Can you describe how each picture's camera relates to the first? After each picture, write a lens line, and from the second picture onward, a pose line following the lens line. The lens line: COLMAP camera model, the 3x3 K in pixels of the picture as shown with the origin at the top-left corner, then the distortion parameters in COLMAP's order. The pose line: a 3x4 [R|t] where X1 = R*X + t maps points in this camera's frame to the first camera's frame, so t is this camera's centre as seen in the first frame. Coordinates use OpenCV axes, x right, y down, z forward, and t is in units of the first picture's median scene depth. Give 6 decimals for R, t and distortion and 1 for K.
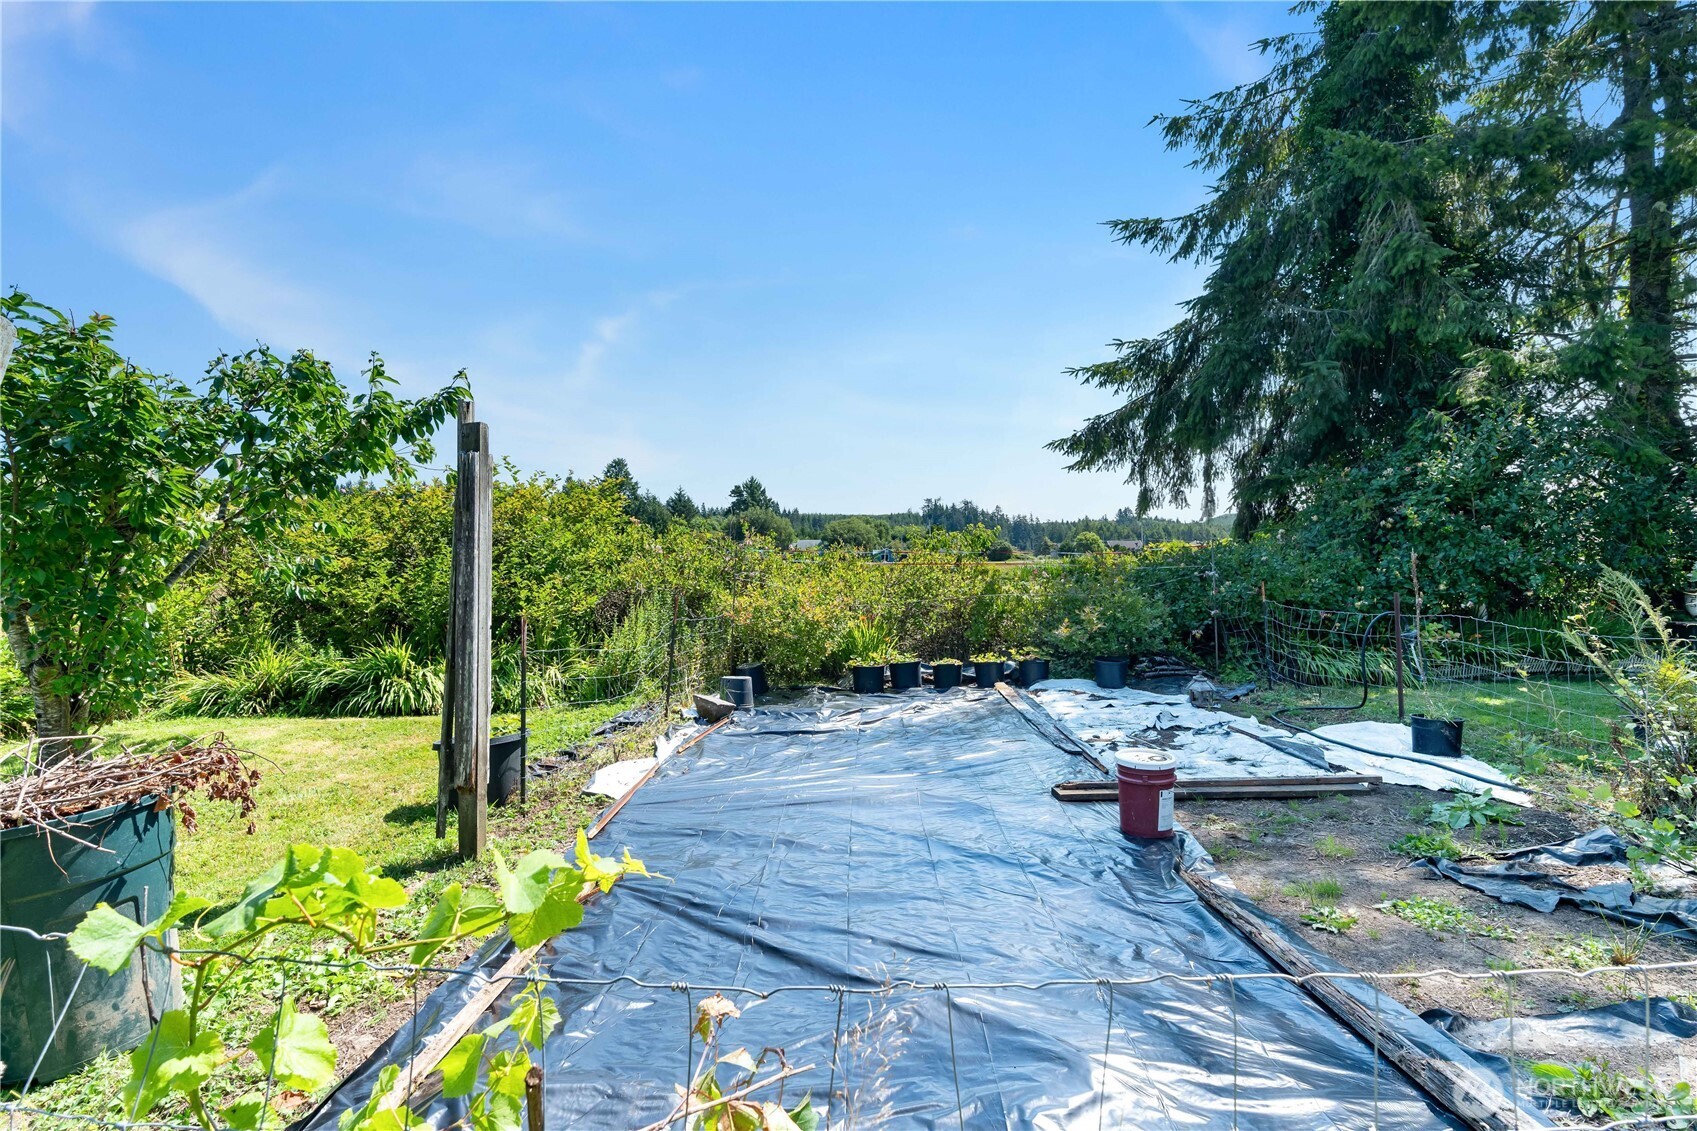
lens RADIAL K [[829.4, 0, 845.2], [0, 829.4, 567.1], [0, 0, 1]] dist [0.000140, 0.001049]
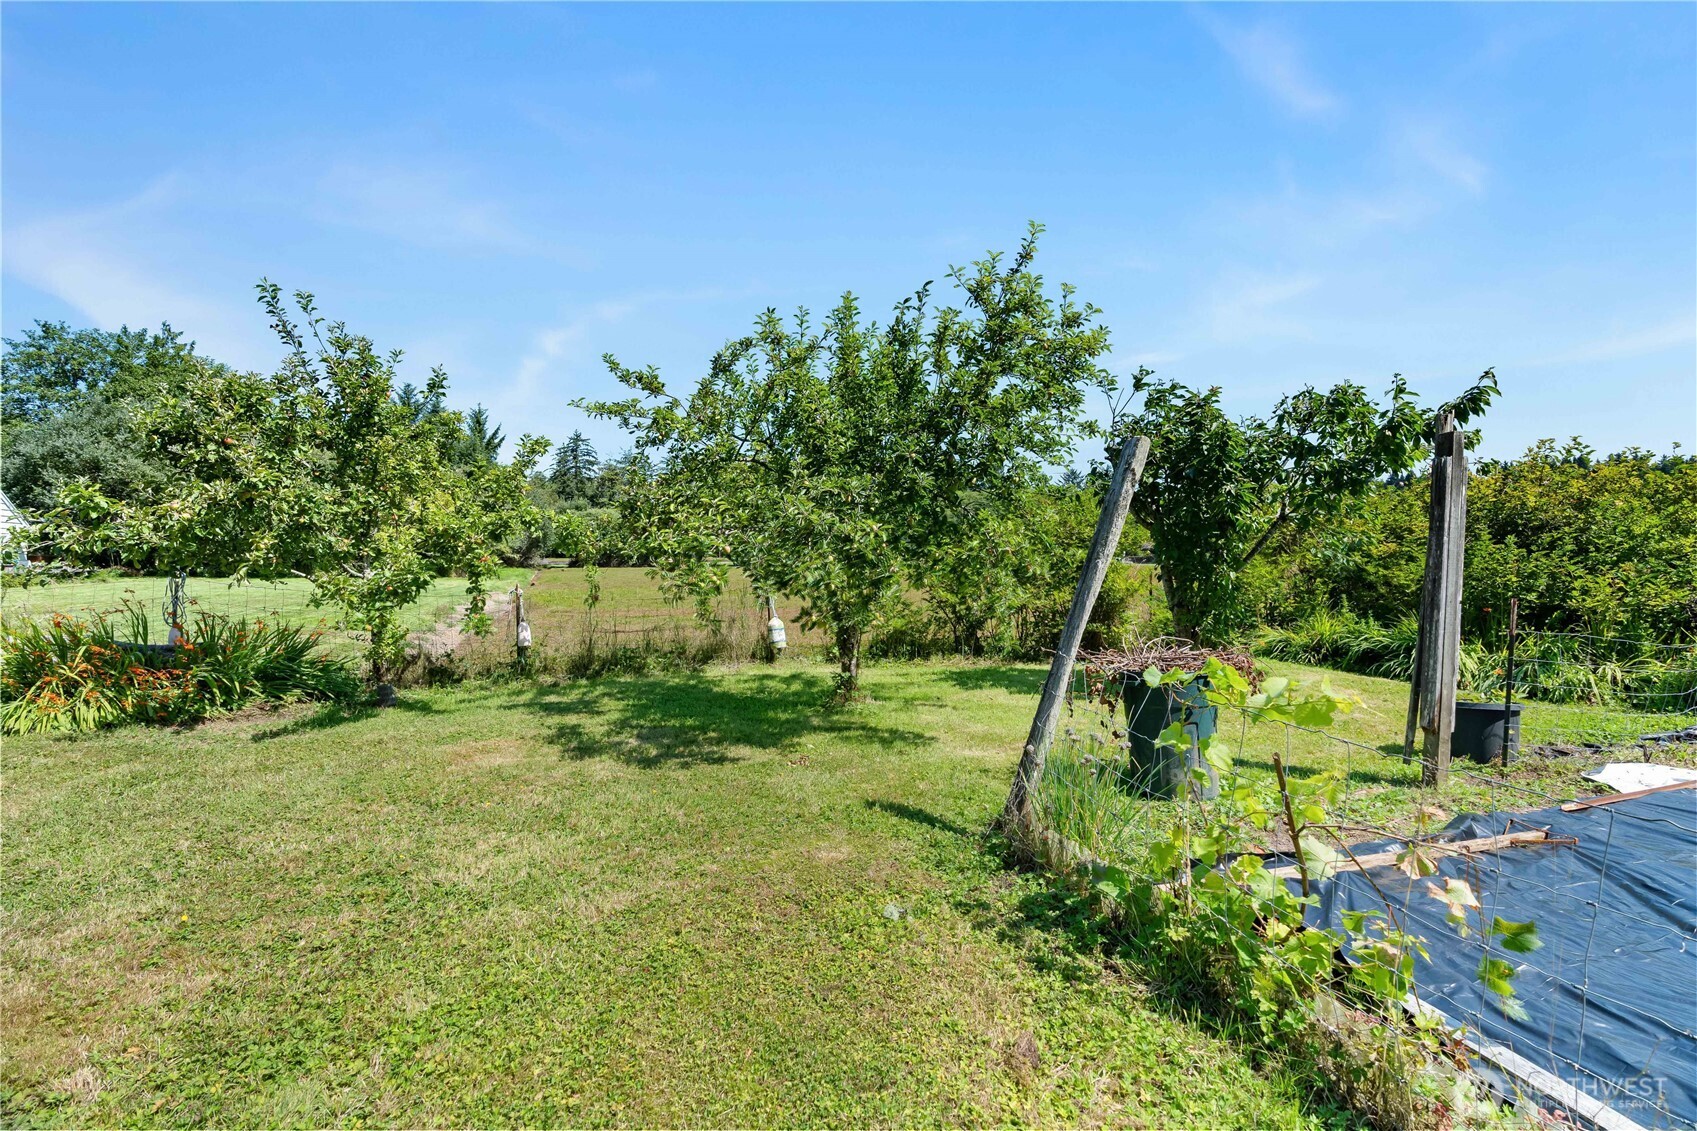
lens RADIAL K [[768.5, 0, 849.3], [0, 768.5, 562.7], [0, 0, 1]] dist [-0.005609, 0.003305]
pose [[0.364657, 0.030107, -0.930655, 0.188362], [-0.017489, 0.999522, 0.025482, 0.002050], [0.930978, 0.006983, 0.365009, -0.149191]]
